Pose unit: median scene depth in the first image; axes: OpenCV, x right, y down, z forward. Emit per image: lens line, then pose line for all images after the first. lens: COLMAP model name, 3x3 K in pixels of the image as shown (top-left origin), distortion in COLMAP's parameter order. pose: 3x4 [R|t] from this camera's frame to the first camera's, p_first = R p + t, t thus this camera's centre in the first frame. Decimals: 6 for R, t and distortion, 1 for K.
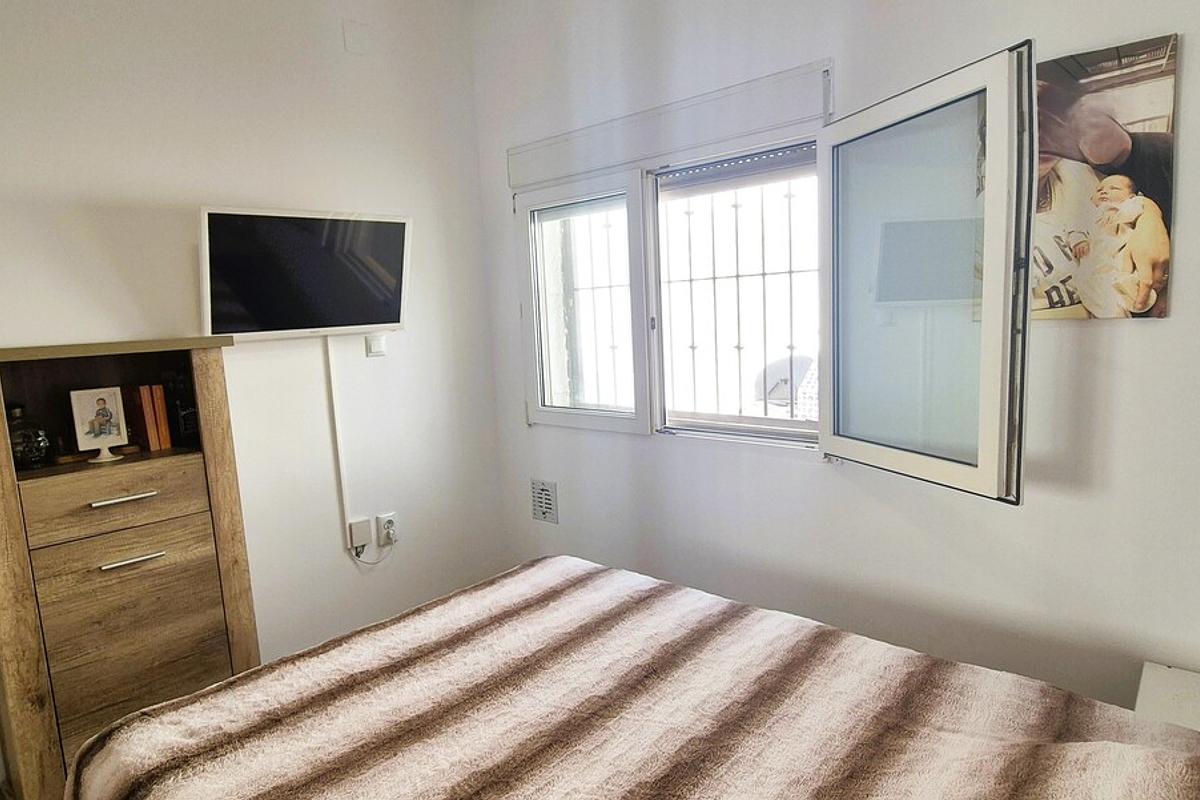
lens RADIAL K [[707.4, 0, 606.9], [0, 707.4, 404.9], [0, 0, 1]] dist [0.000545, 0.000727]
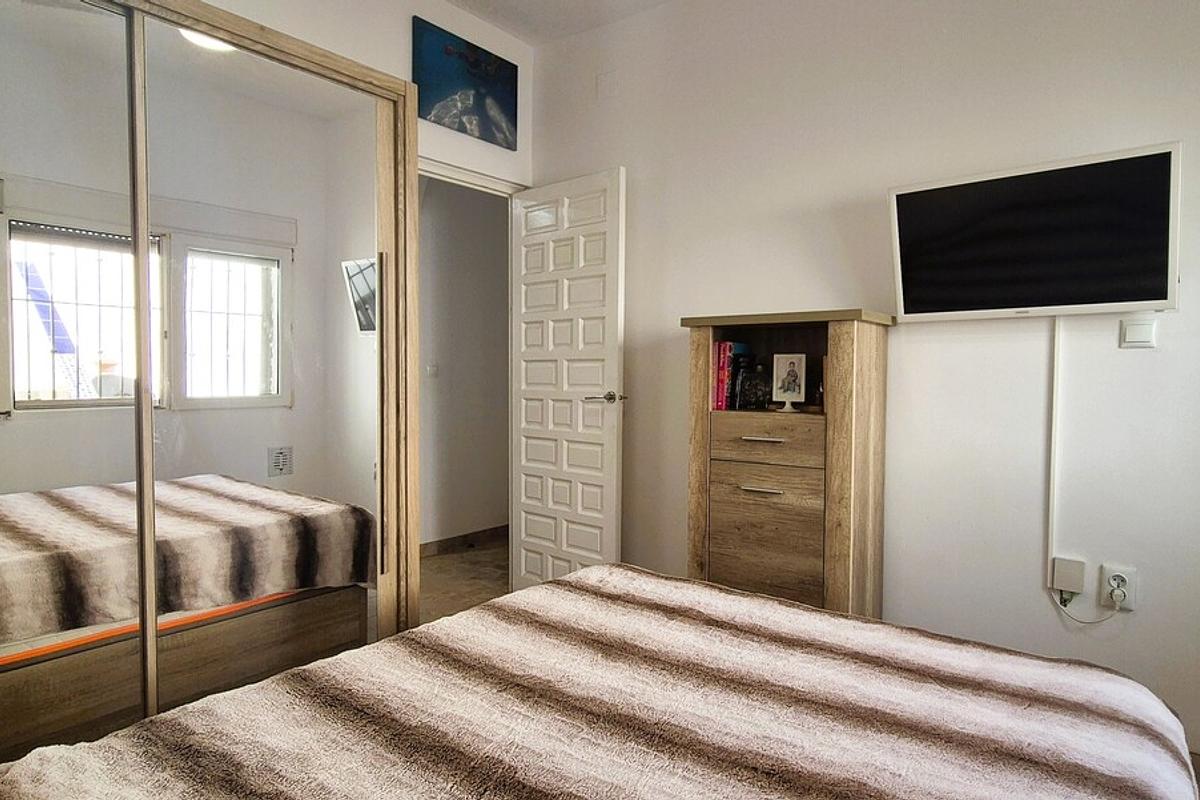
lens RADIAL K [[707.4, 0, 606.9], [0, 707.4, 404.9], [0, 0, 1]] dist [0.000545, 0.000727]
pose [[0.081098, 0.092236, -0.992429, 0.487132], [-0.144089, 0.986334, 0.079895, 0.012390], [0.986236, 0.136519, 0.093280, 0.552979]]
